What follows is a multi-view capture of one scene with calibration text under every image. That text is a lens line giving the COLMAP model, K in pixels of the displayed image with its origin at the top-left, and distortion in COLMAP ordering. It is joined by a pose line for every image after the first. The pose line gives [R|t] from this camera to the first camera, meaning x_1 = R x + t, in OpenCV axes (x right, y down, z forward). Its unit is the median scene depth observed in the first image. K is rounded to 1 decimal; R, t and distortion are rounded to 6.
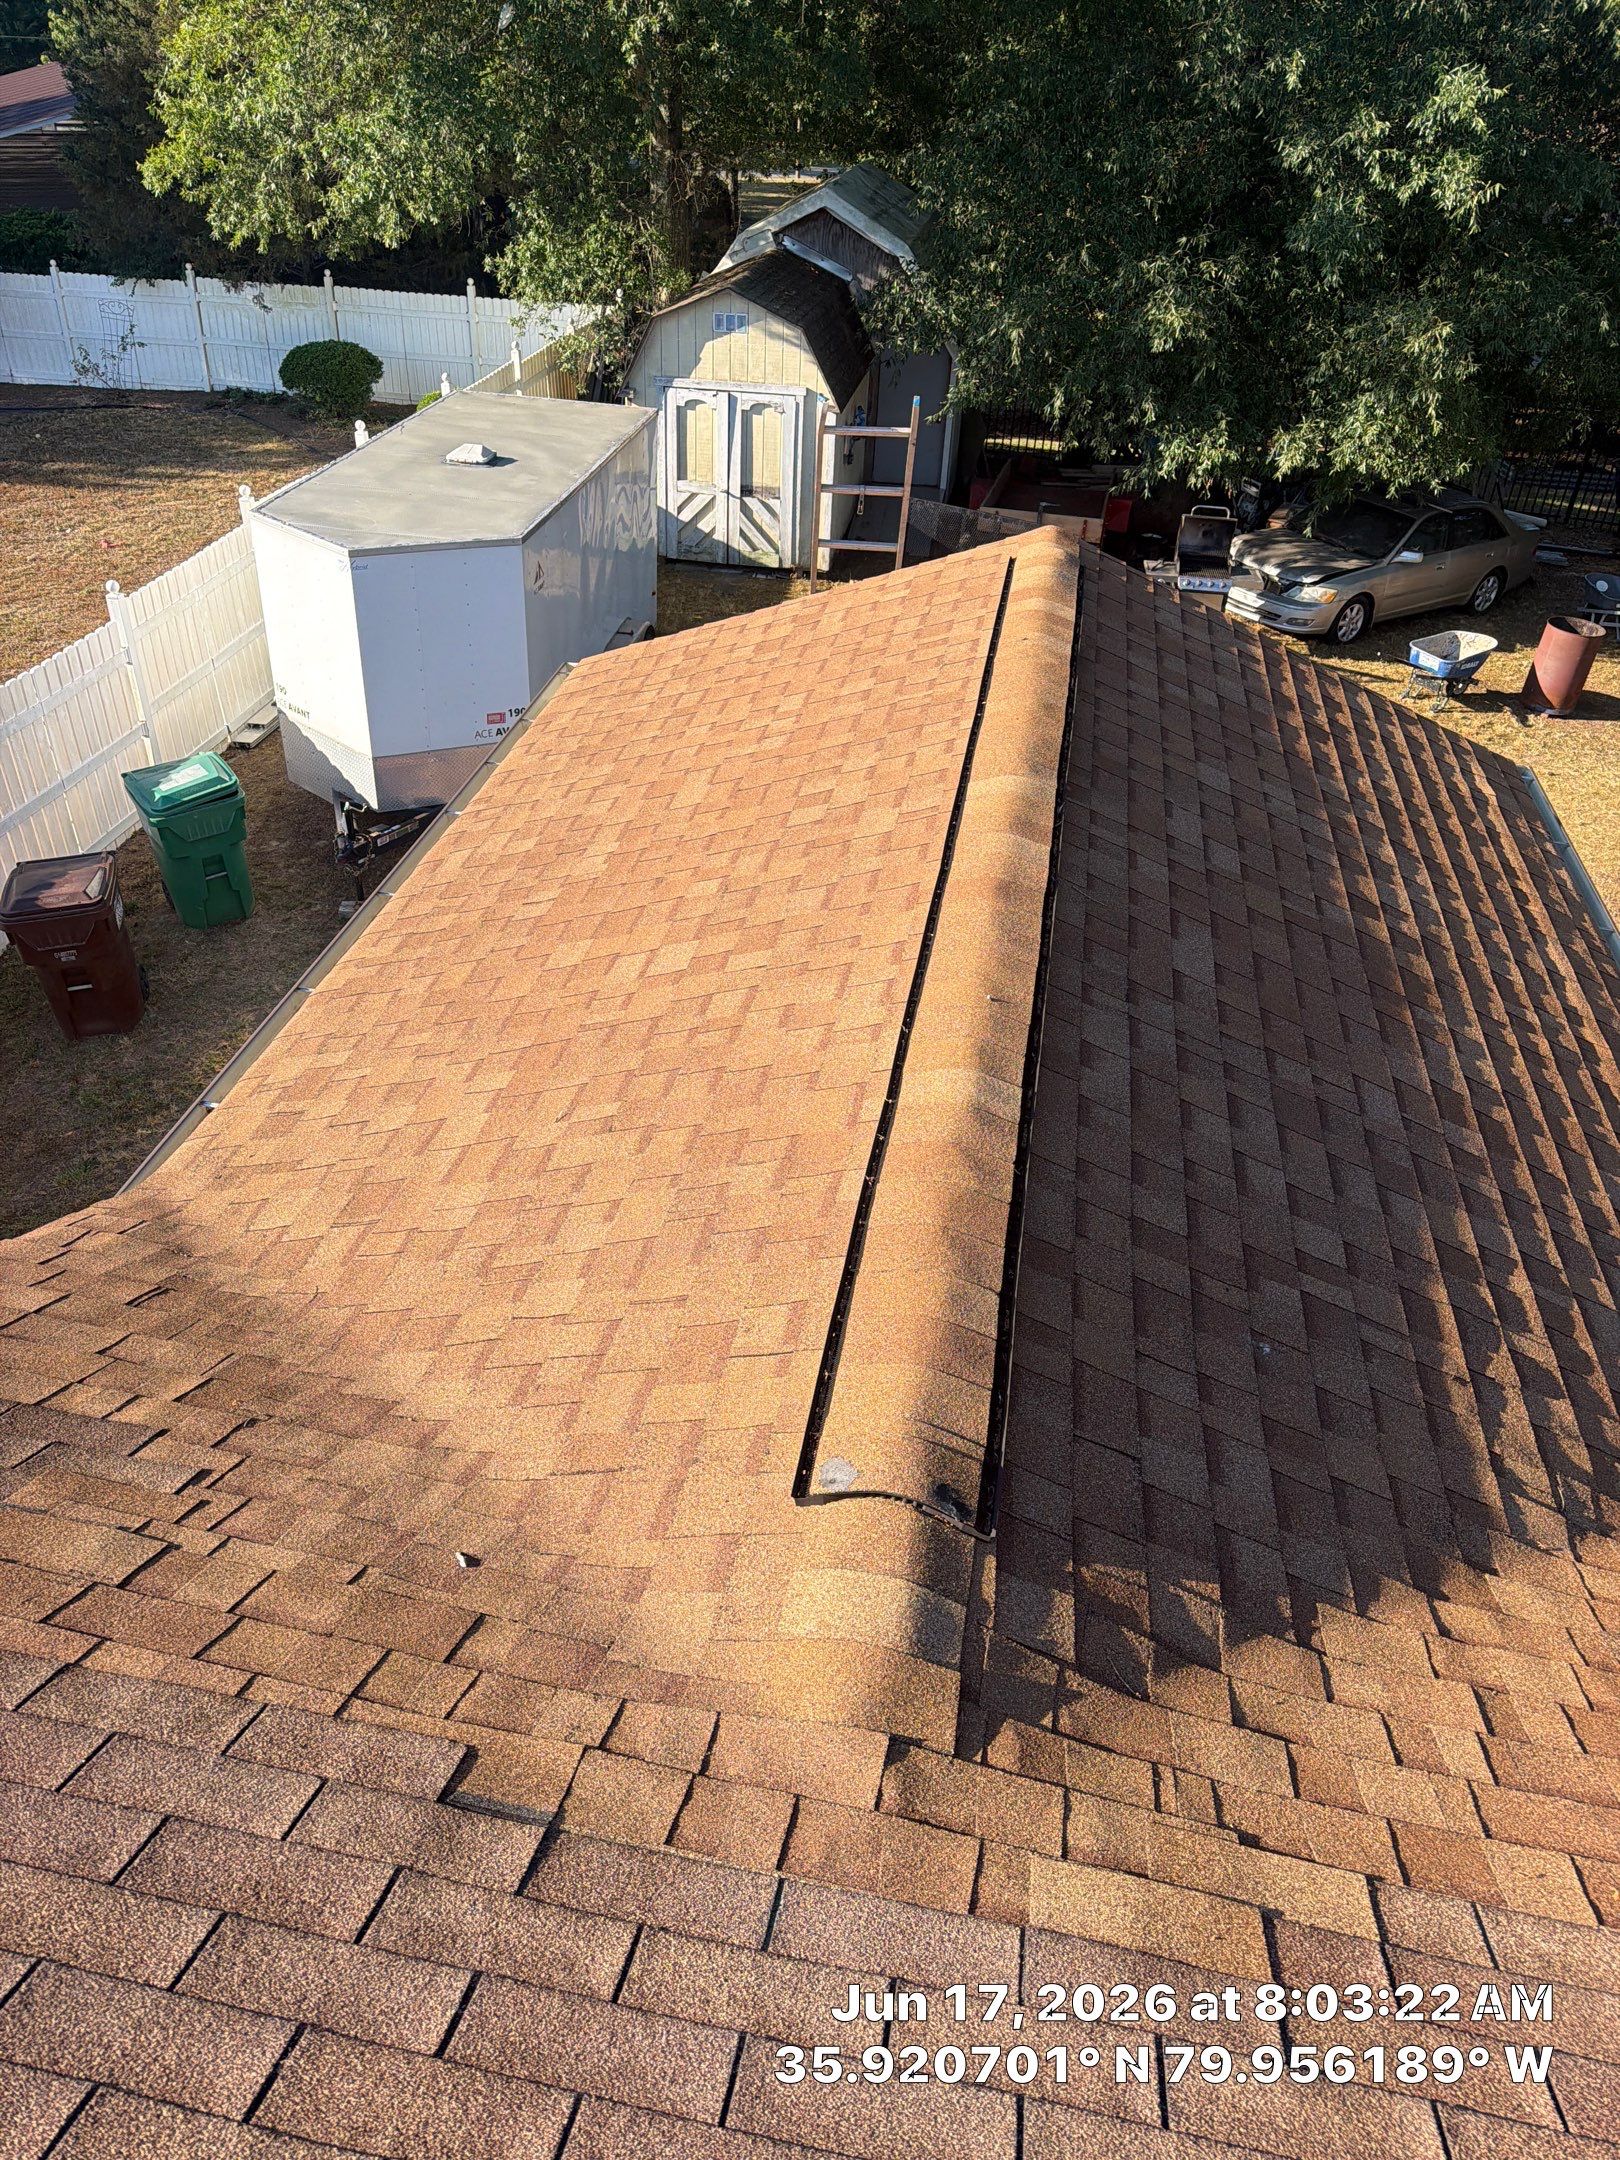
lens RADIAL K [[1524.1, 0, 801.8], [0, 1524.1, 1086.9], [0, 0, 1]] dist [0.058758, -0.045366]
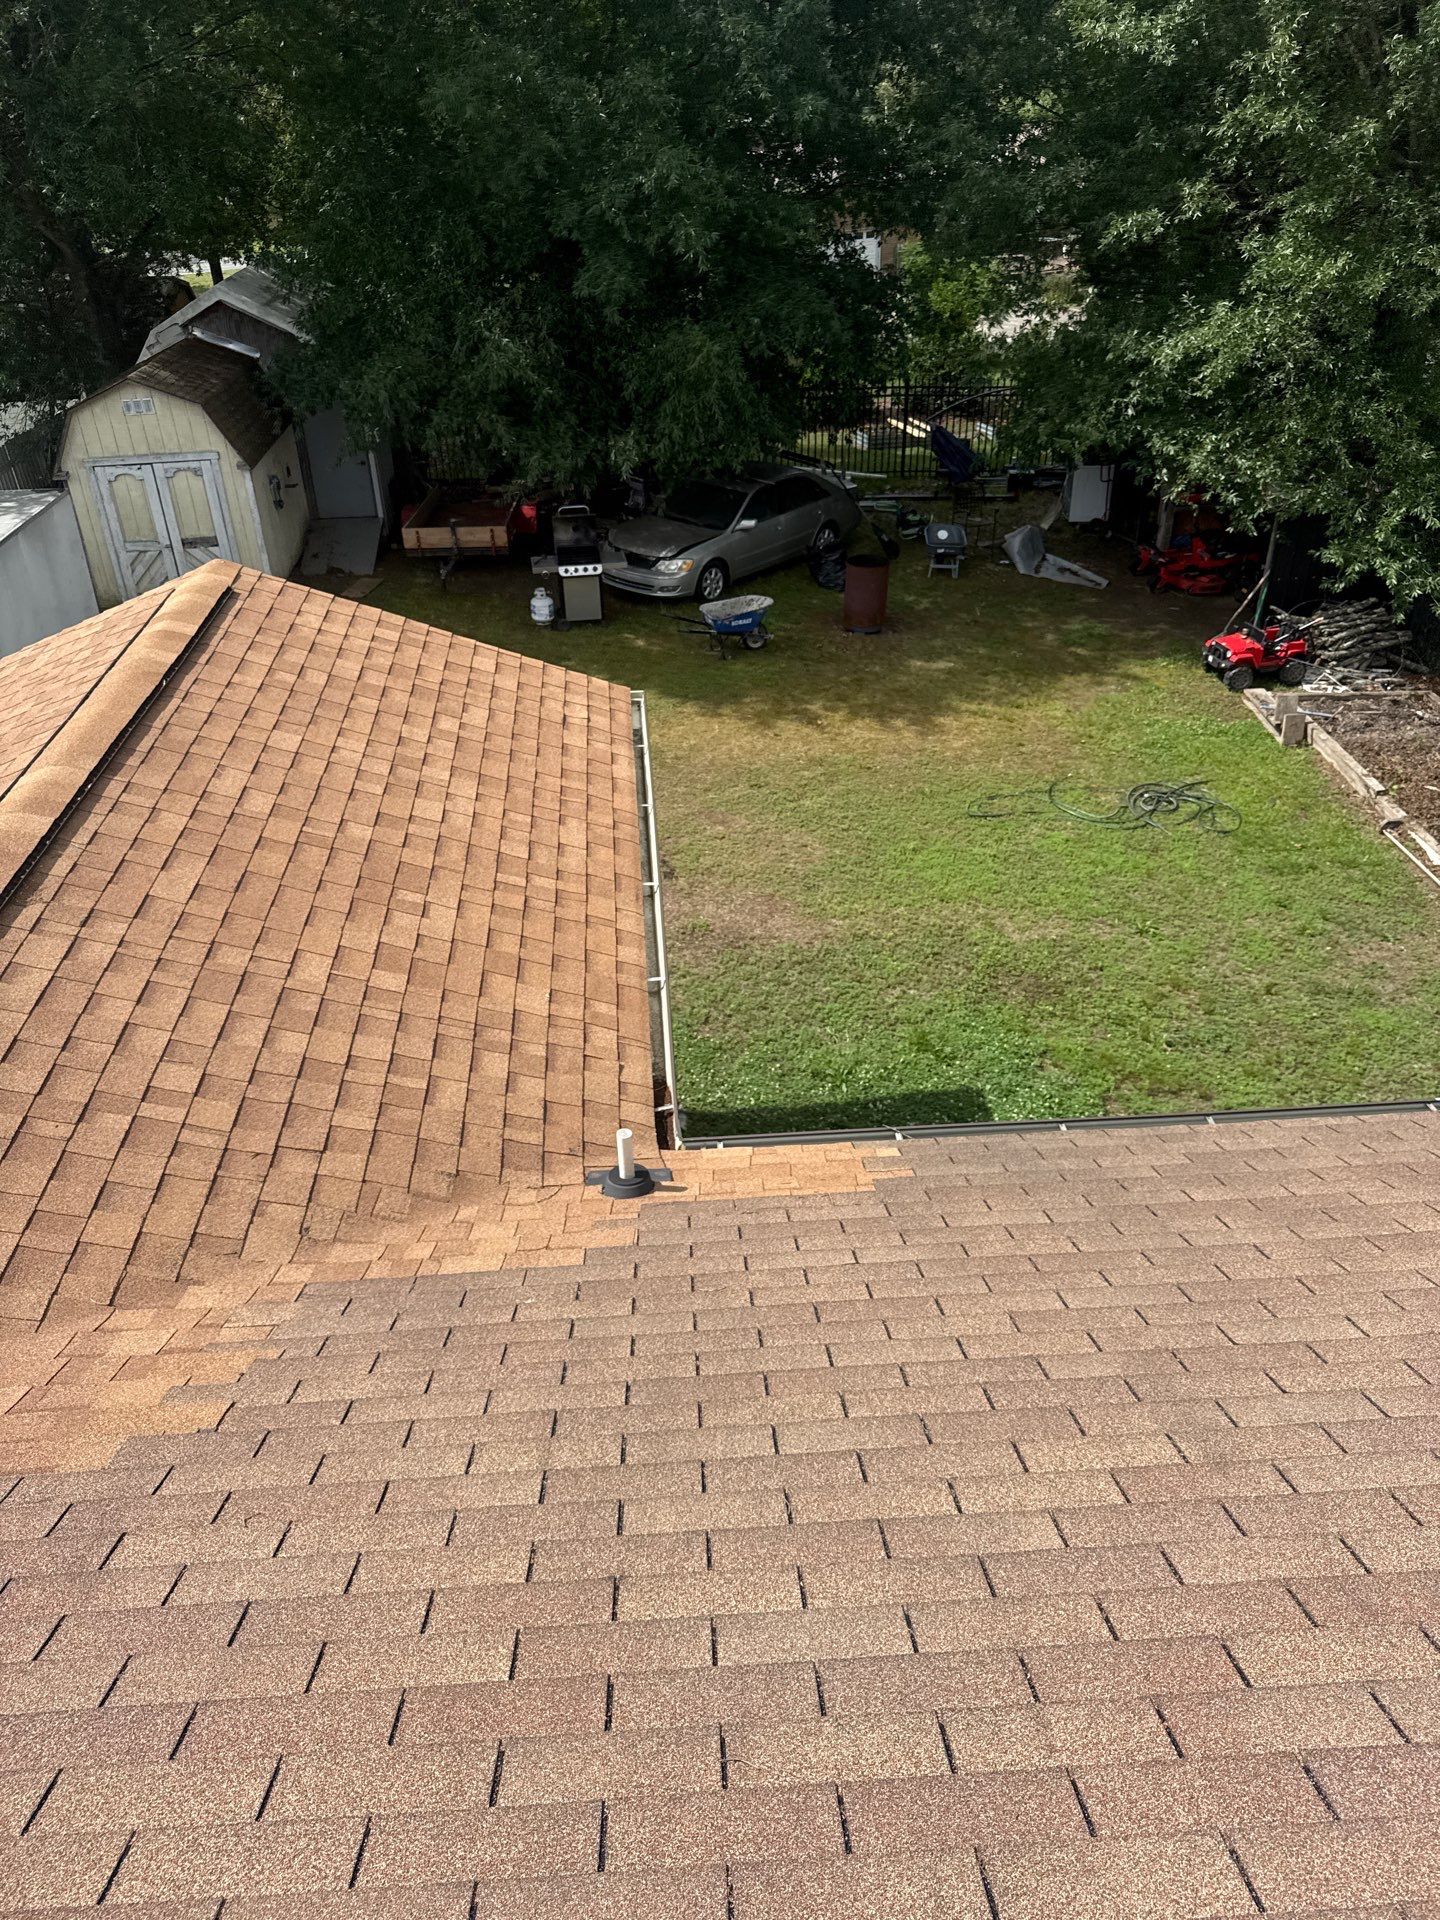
lens RADIAL K [[1354.8, 0, 721.9], [0, 1354.8, 961.9], [0, 0, 1]] dist [0.058758, -0.045366]
pose [[0.973529, -0.182076, 0.138166, 0.164985], [0.187949, 0.981702, -0.030613, 0.032068], [-0.130064, 0.055771, 0.989936, -0.063652]]
